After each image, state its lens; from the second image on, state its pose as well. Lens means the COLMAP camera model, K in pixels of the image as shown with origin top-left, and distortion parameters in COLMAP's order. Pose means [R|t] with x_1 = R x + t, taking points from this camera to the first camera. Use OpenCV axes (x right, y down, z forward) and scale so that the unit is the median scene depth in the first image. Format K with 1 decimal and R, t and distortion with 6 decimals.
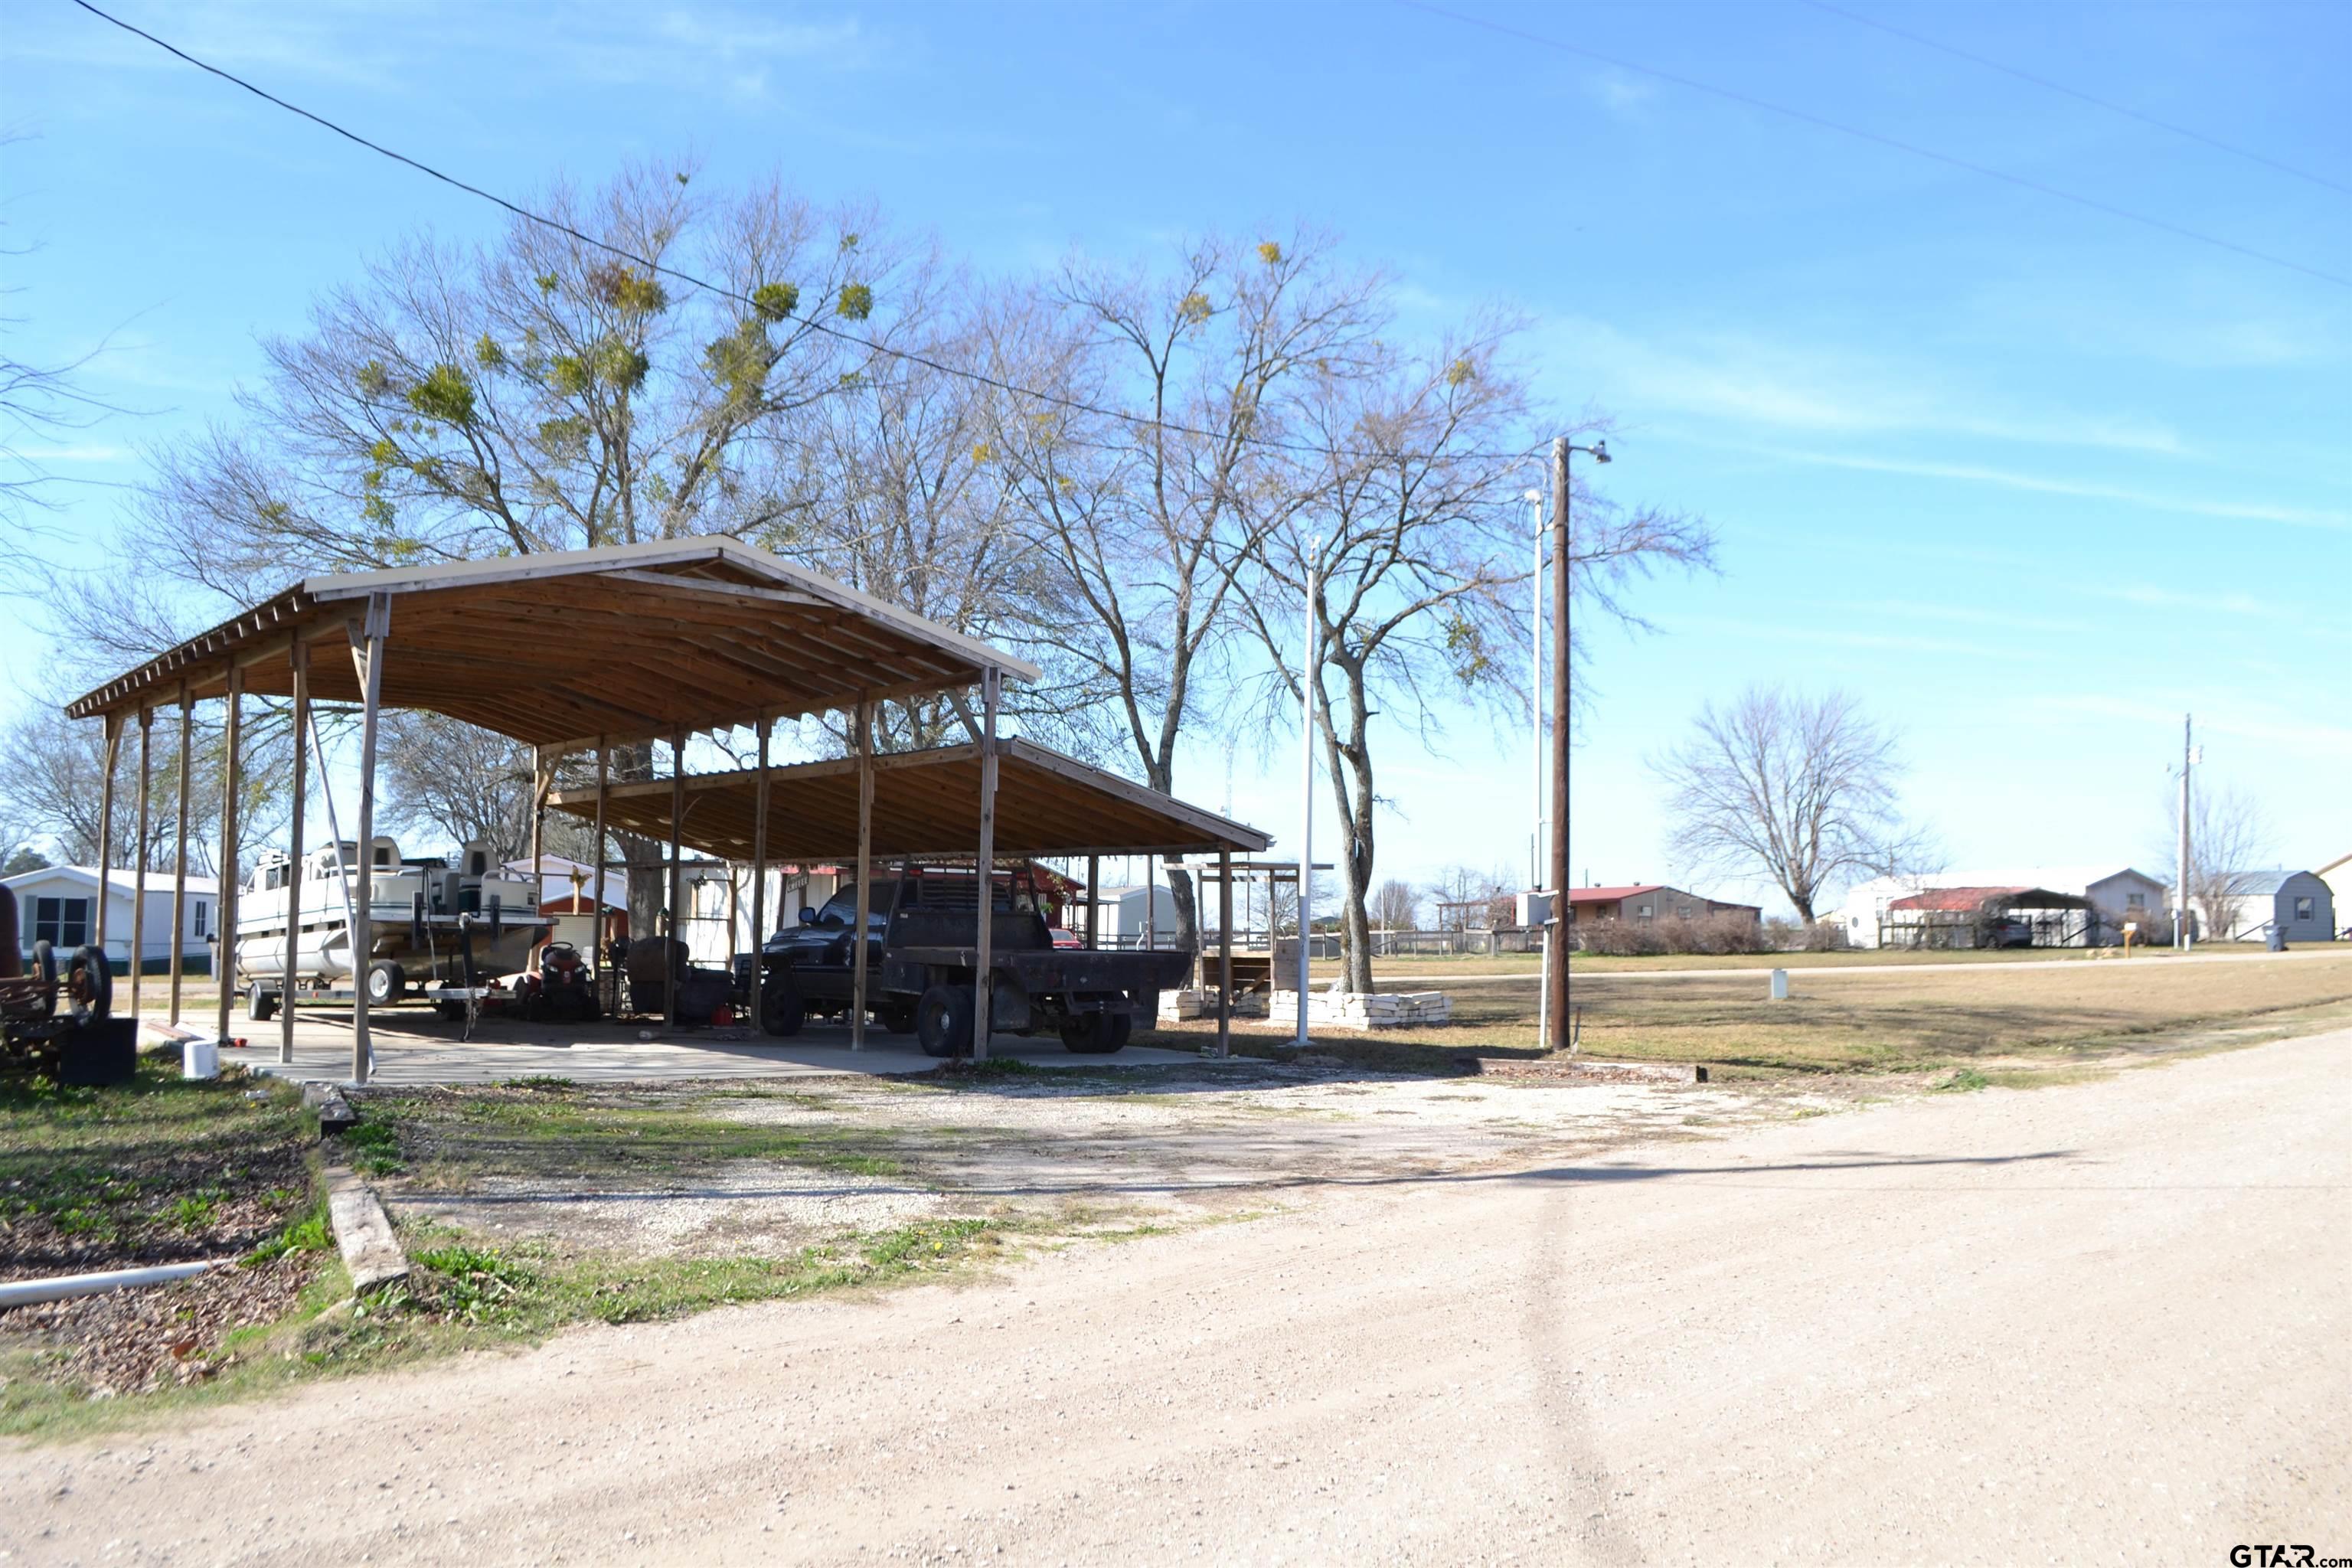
lens RADIAL K [[1869.1, 0, 1175.8], [0, 1869.1, 870.0], [0, 0, 1]] dist [-0.084067, 0.007570]
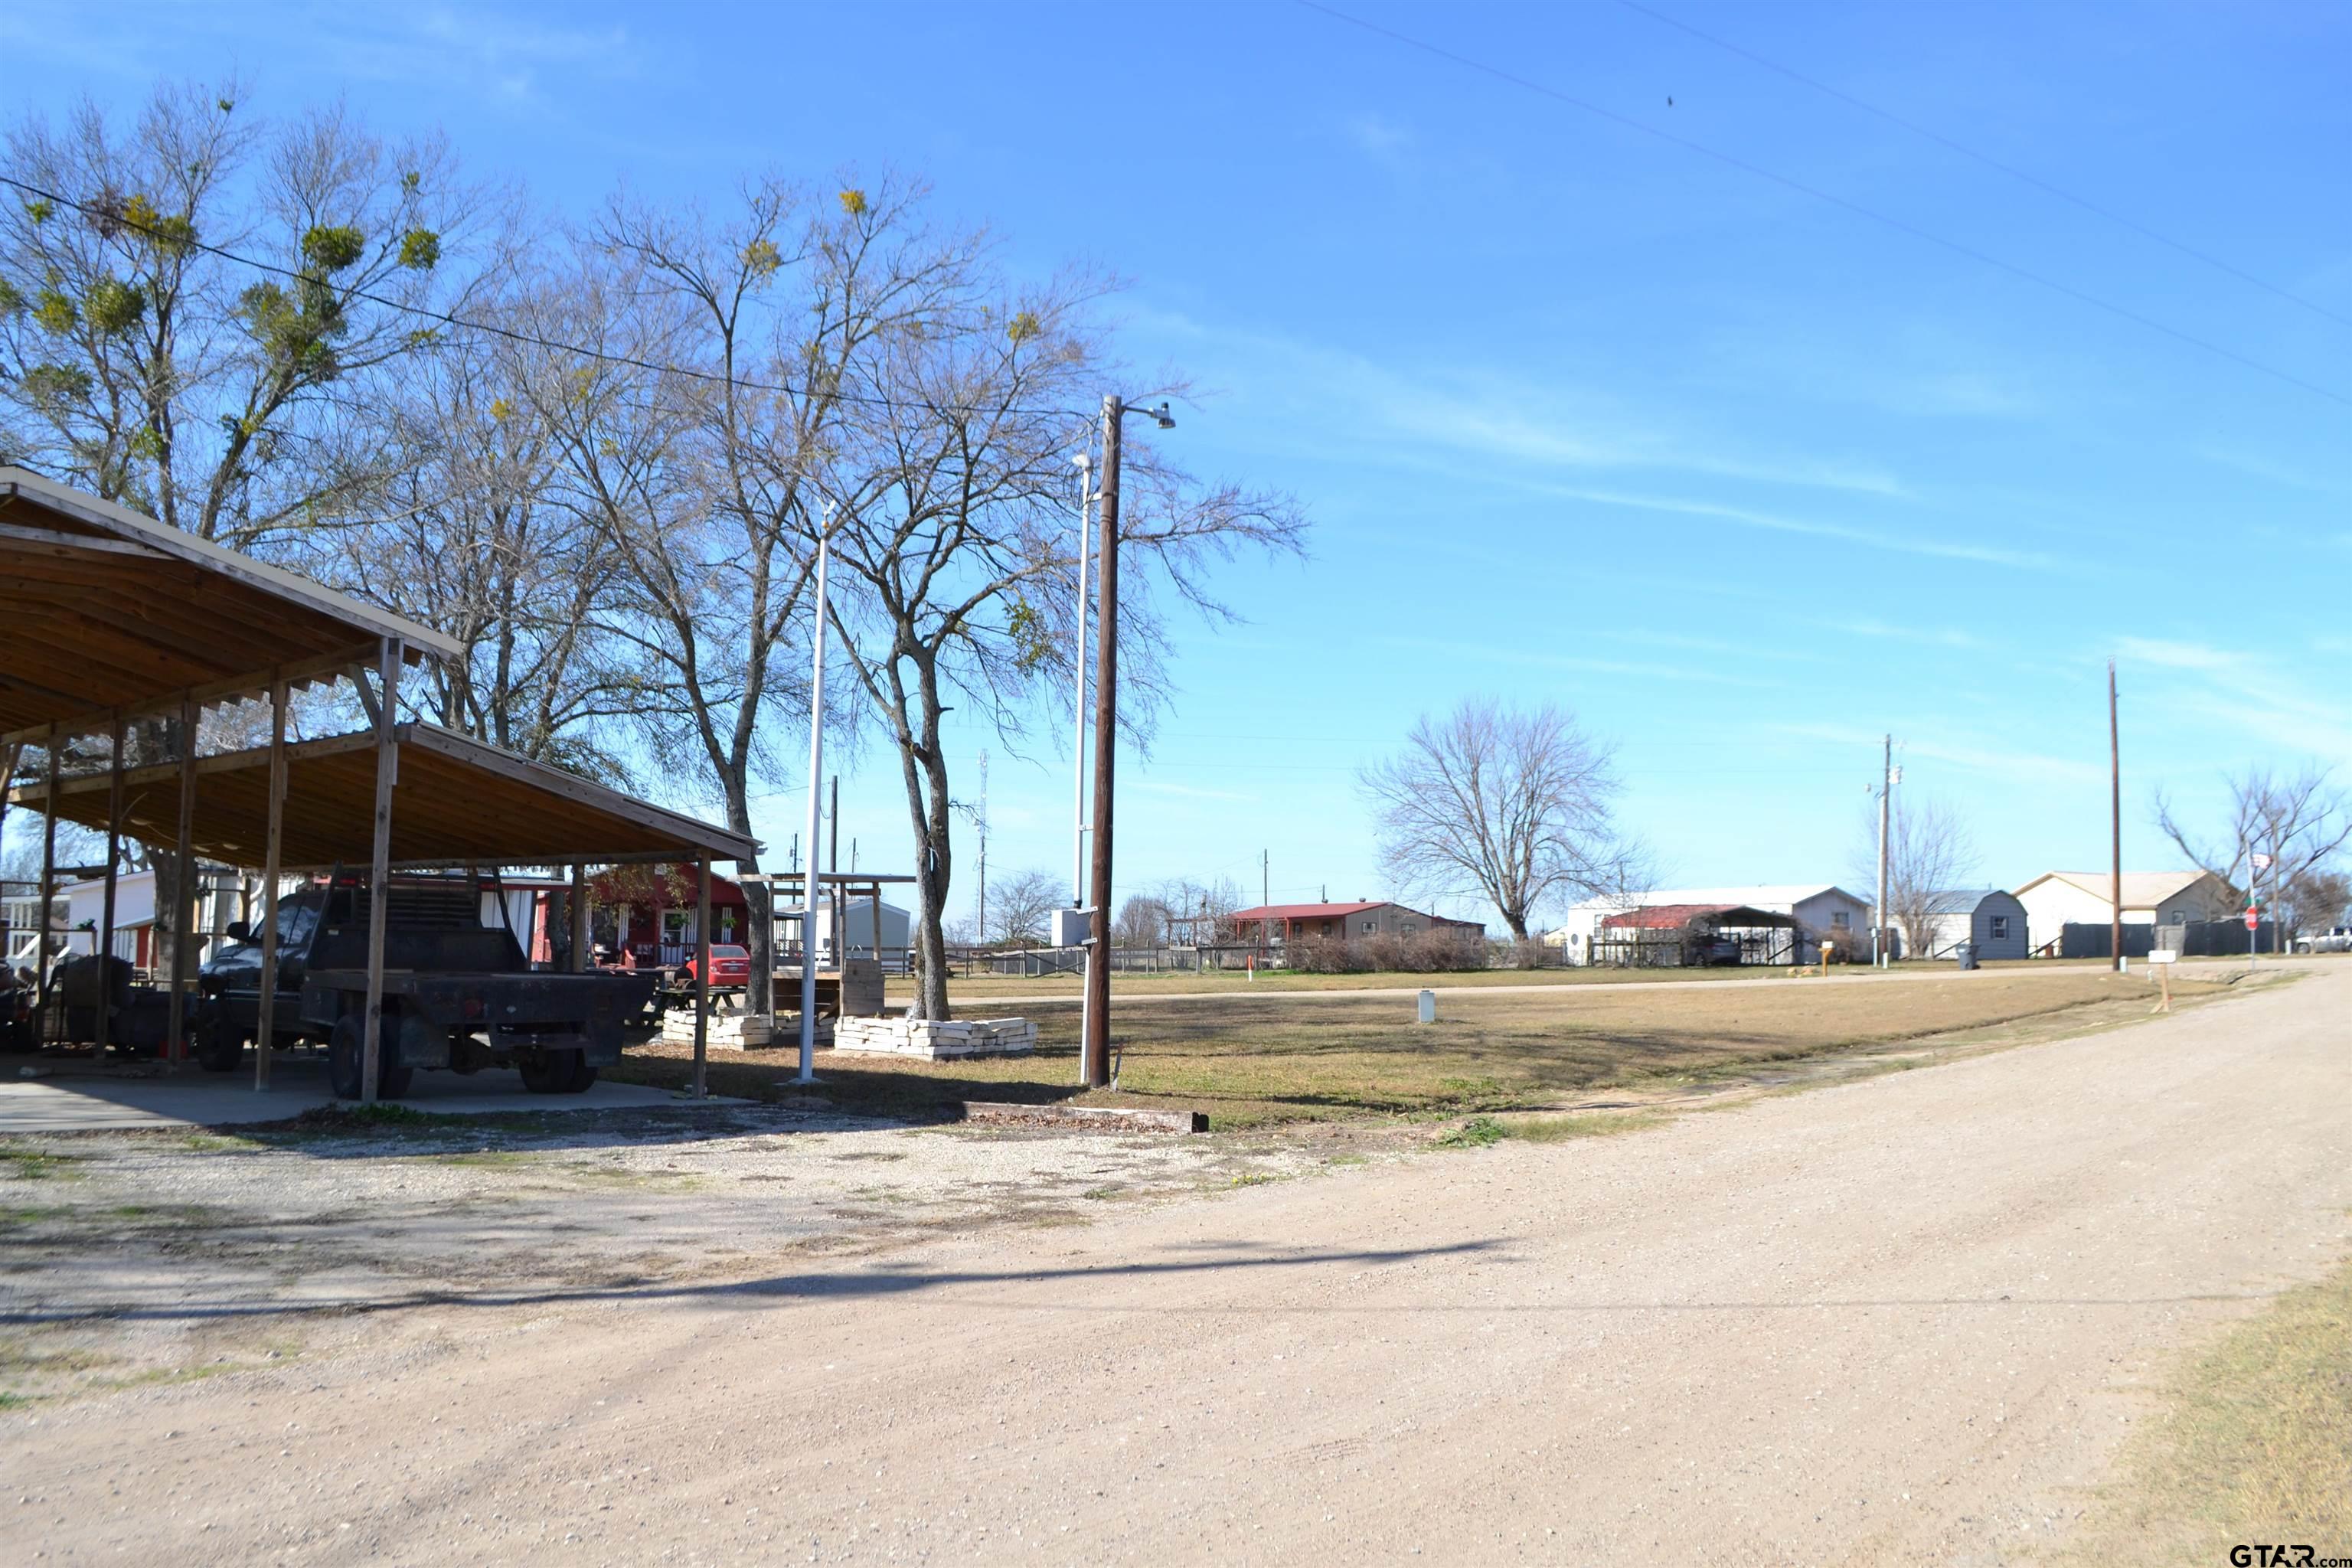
lens RADIAL K [[1869.1, 0, 1175.8], [0, 1869.1, 870.0], [0, 0, 1]] dist [-0.084067, 0.007570]
pose [[0.992162, 0.006512, 0.124787, 0.087569], [-0.005510, 0.999950, -0.008370, 0.000601], [-0.124835, 0.007617, 0.992148, 0.078291]]
